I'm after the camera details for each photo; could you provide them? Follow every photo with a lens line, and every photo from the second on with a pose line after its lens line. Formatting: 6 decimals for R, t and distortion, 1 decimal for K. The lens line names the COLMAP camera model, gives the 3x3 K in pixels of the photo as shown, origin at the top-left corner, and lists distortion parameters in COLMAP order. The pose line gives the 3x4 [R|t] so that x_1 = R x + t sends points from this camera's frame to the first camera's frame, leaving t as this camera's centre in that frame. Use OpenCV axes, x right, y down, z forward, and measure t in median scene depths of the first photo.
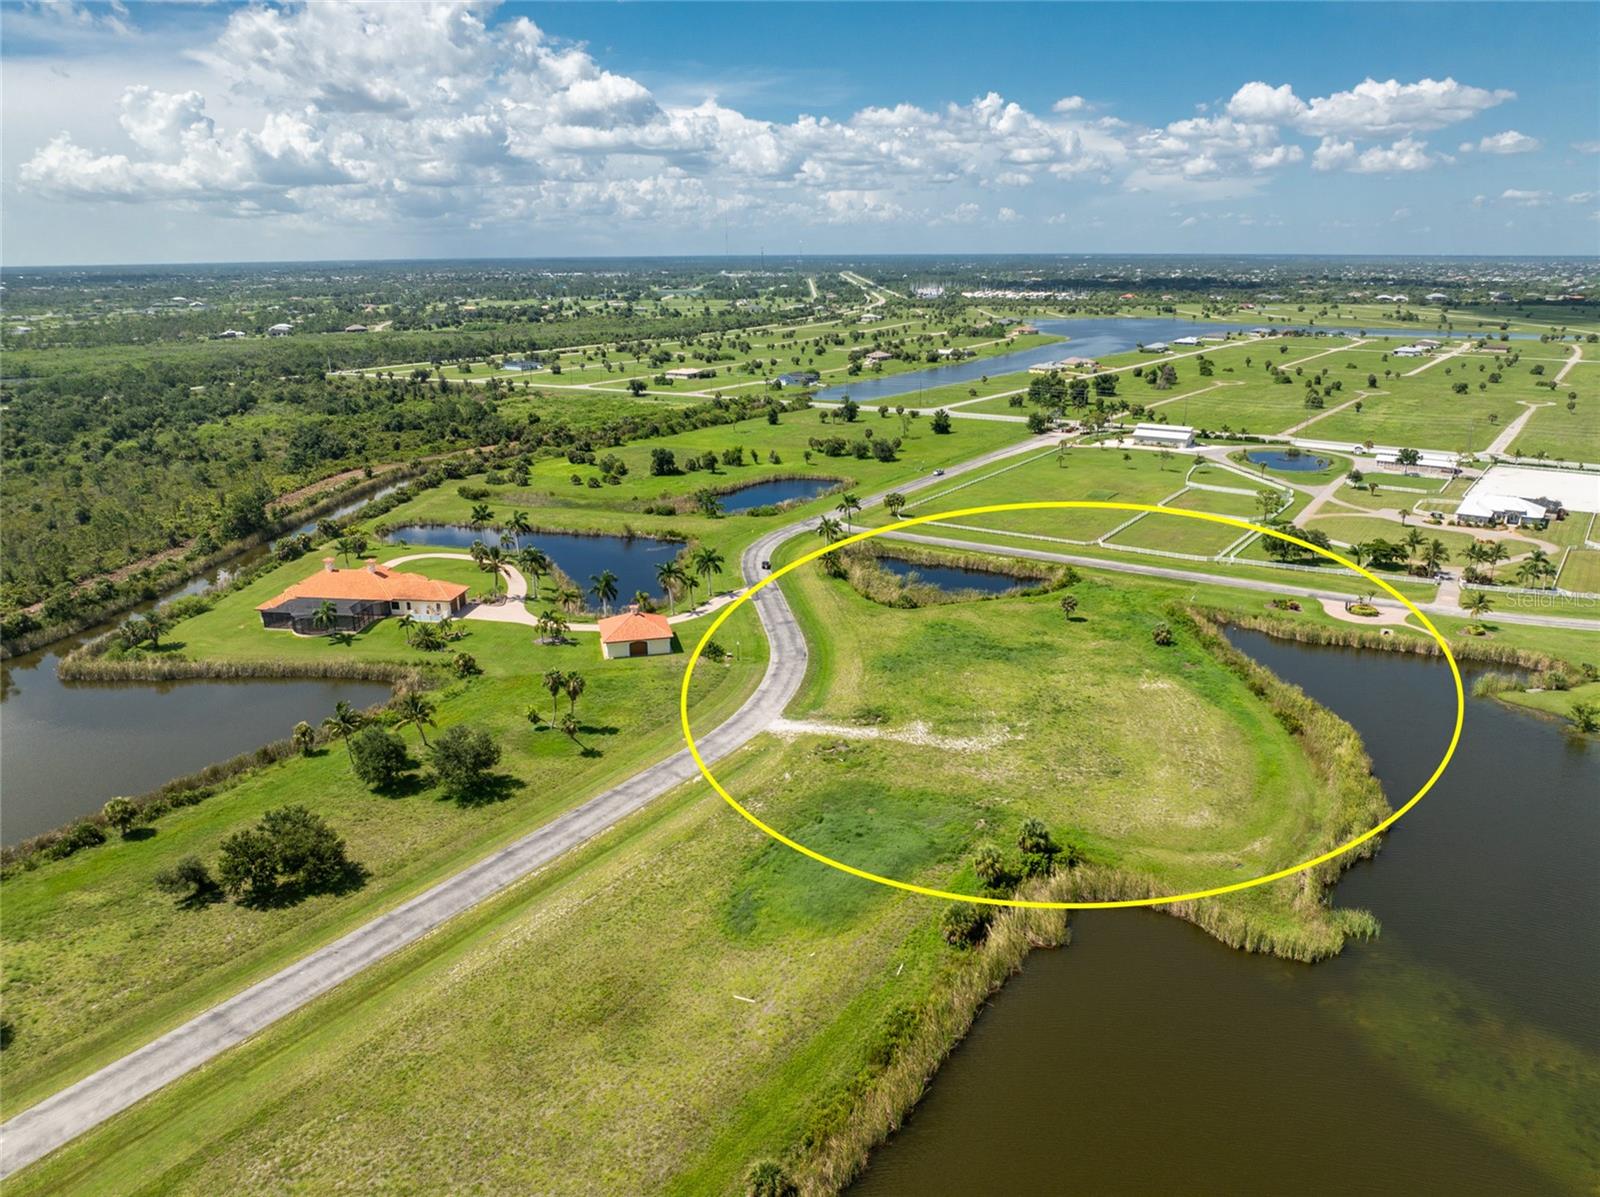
lens RADIAL K [[1133.6, 0, 809.6], [0, 1133.6, 601.4], [0, 0, 1]] dist [-0.038758, 0.003910]
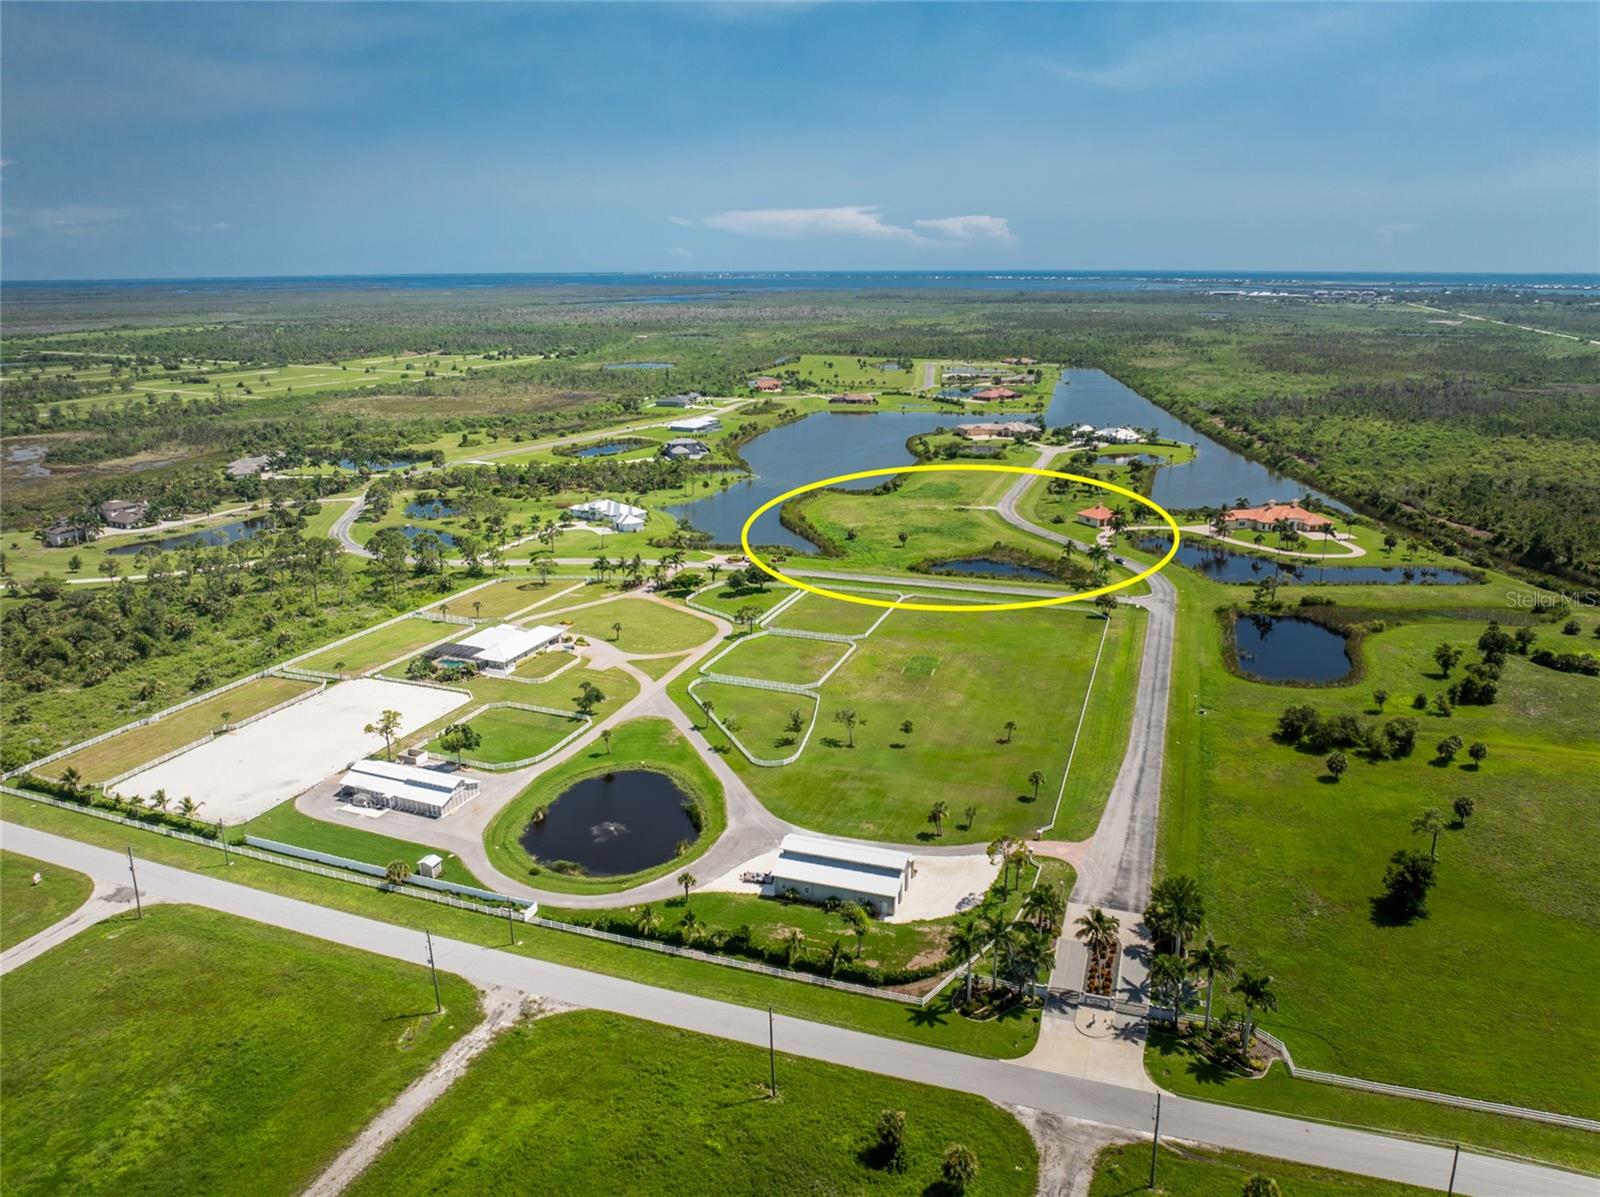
lens RADIAL K [[1138.2, 0, 803.2], [0, 1138.2, 581.5], [0, 0, 1]] dist [-0.013110, -0.057160]
pose [[-0.969902, 0.075841, -0.231382, 0.396429], [-0.061500, 0.843146, 0.534156, -0.437209], [0.235599, 0.532309, -0.813105, 1.214564]]
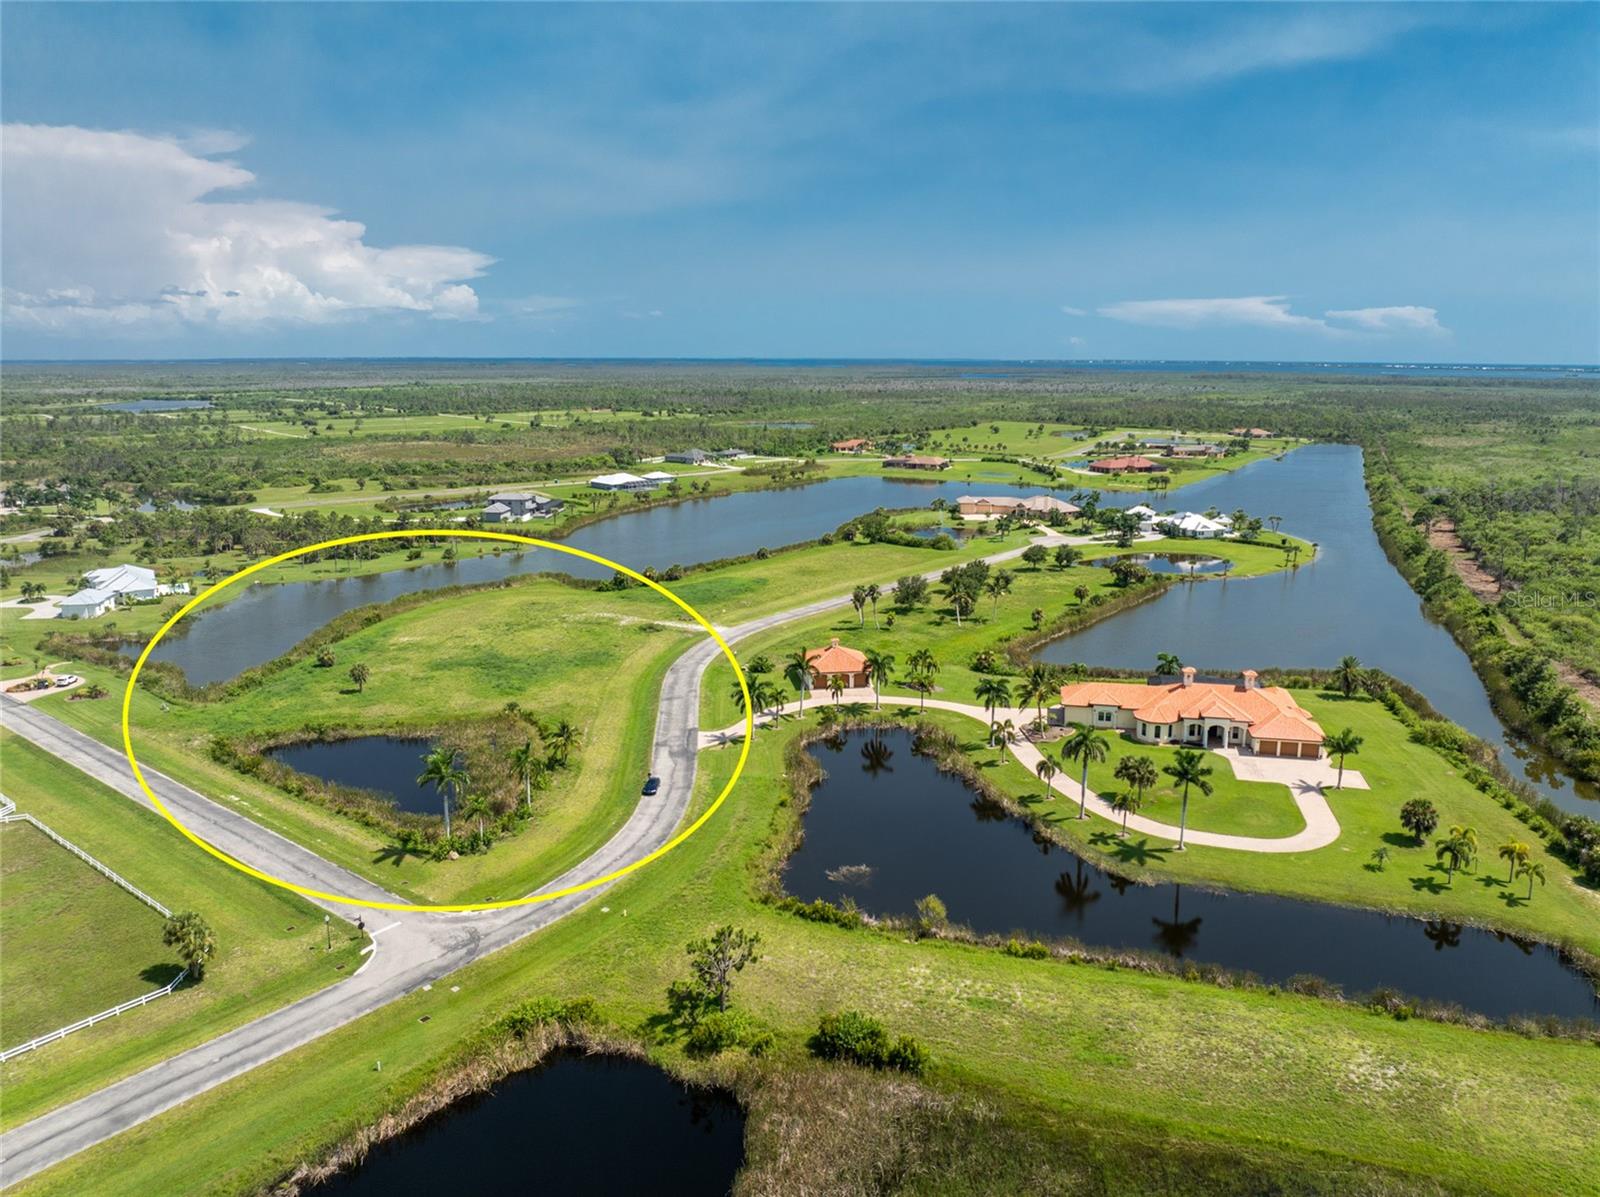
lens RADIAL K [[1138.2, 0, 803.2], [0, 1138.2, 581.5], [0, 0, 1]] dist [-0.013110, -0.057160]
pose [[-0.996314, -0.013509, 0.084710, -0.097480], [0.028521, 0.879170, 0.475654, -0.238248], [-0.080900, 0.476317, -0.875544, 0.855379]]
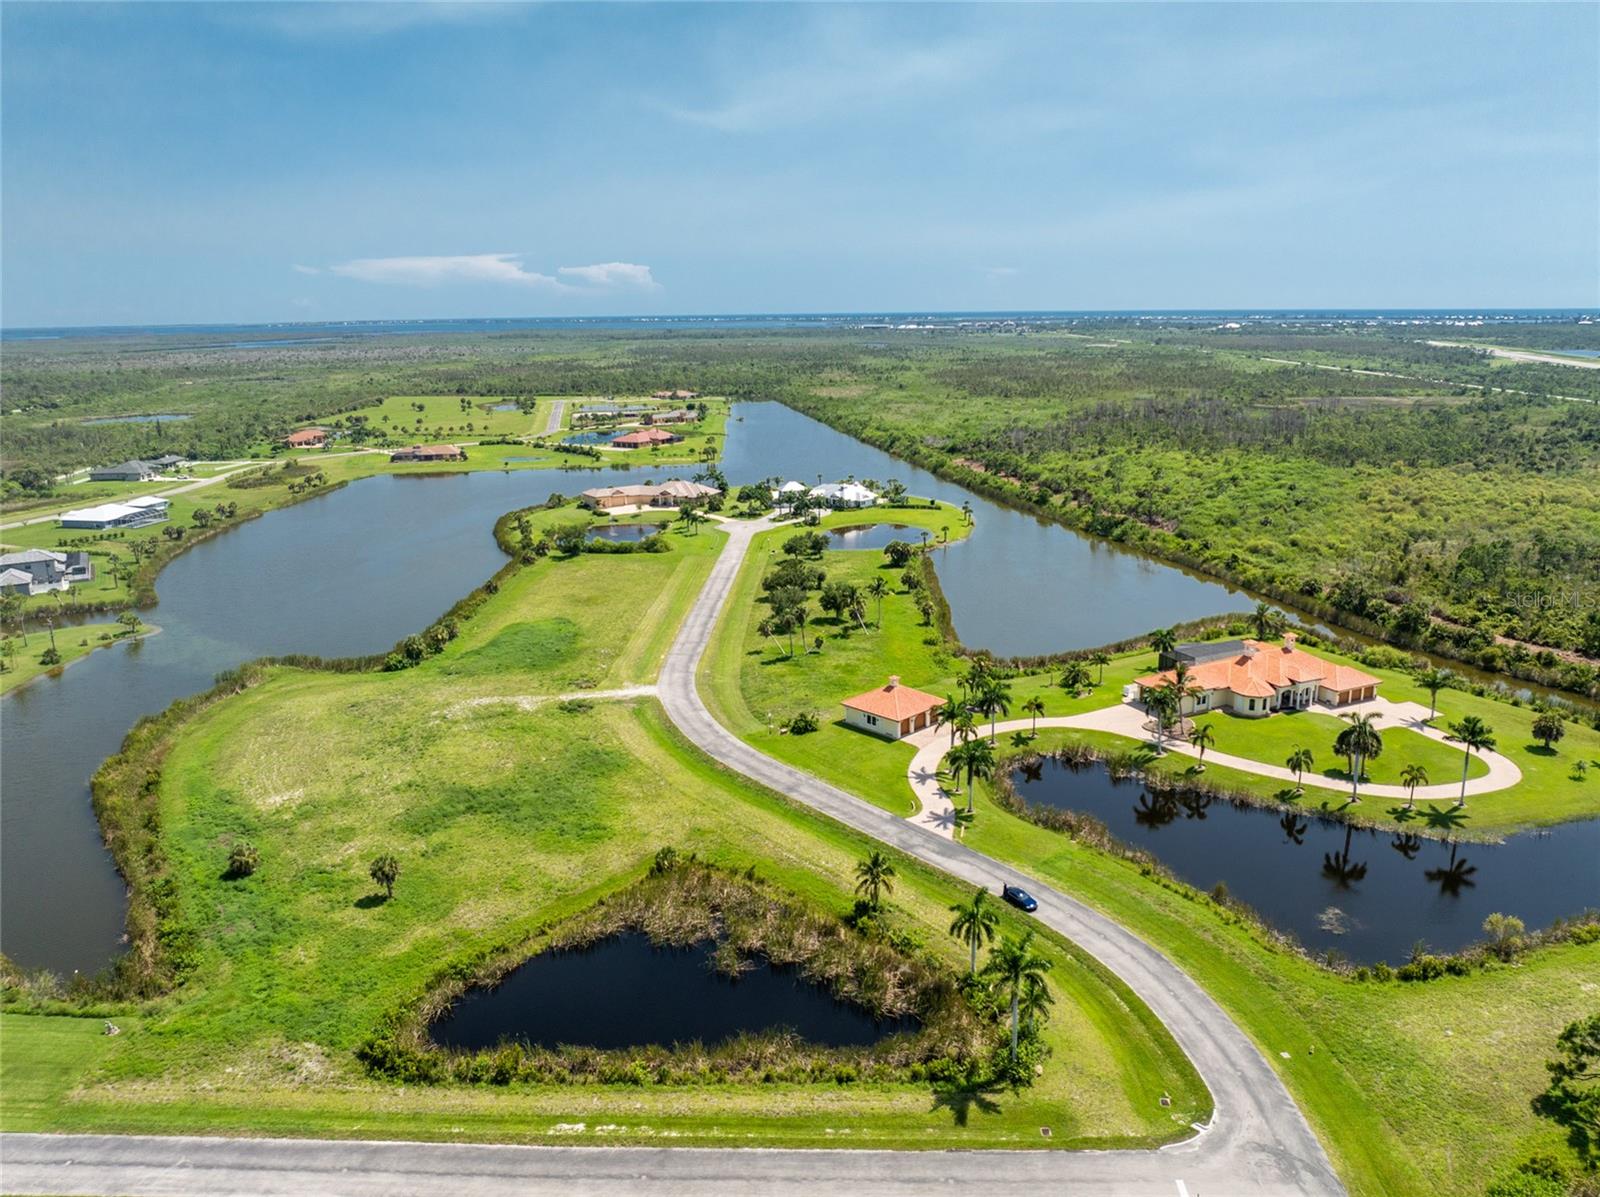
lens RADIAL K [[1143.0, 0, 802.0], [0, 1143.0, 576.3], [0, 0, 1]] dist [-0.033564, -0.011200]
pose [[-0.855775, 0.133871, -0.499728, 0.158508], [-0.136640, 0.873154, 0.467901, -0.218534], [0.498978, 0.468701, -0.728931, 0.729197]]
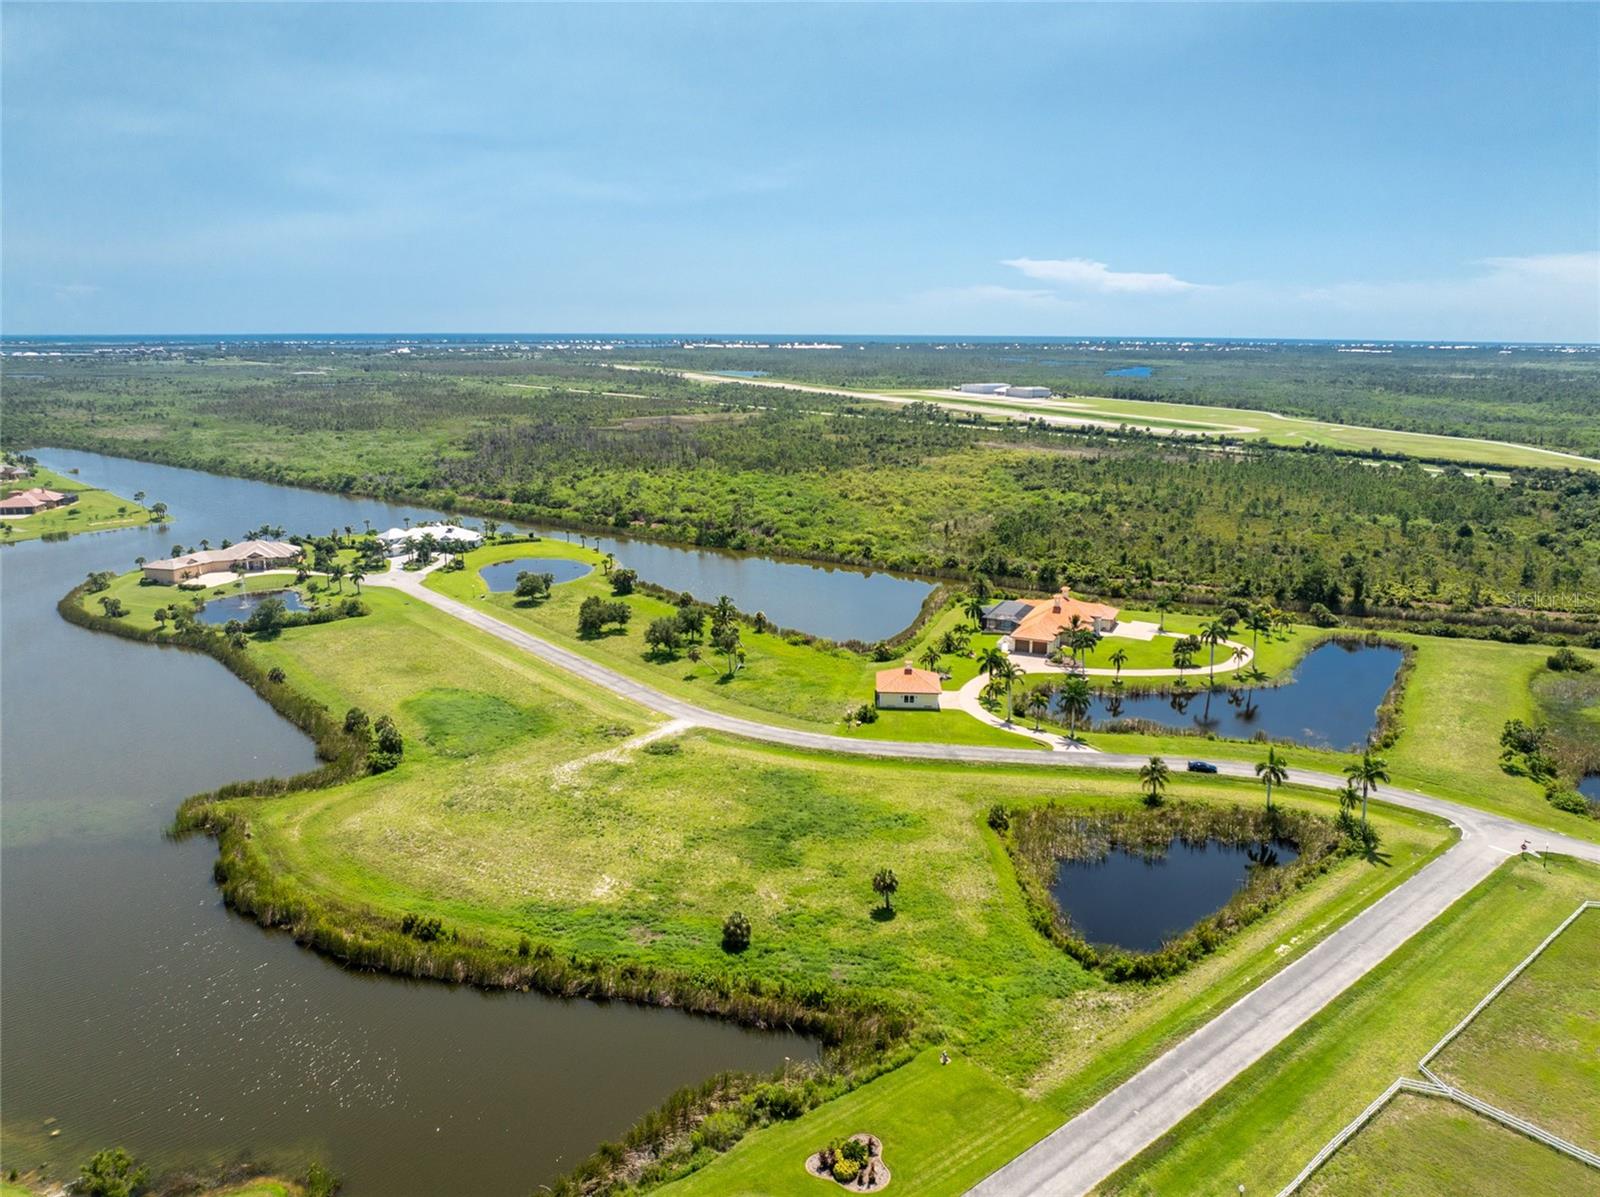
lens RADIAL K [[1143.0, 0, 802.0], [0, 1143.0, 576.3], [0, 0, 1]] dist [-0.033564, -0.011200]
pose [[-0.294576, 0.205890, -0.933185, 0.405194], [-0.286528, 0.912558, 0.291787, -0.166163], [0.911661, 0.353337, -0.209825, 0.511578]]
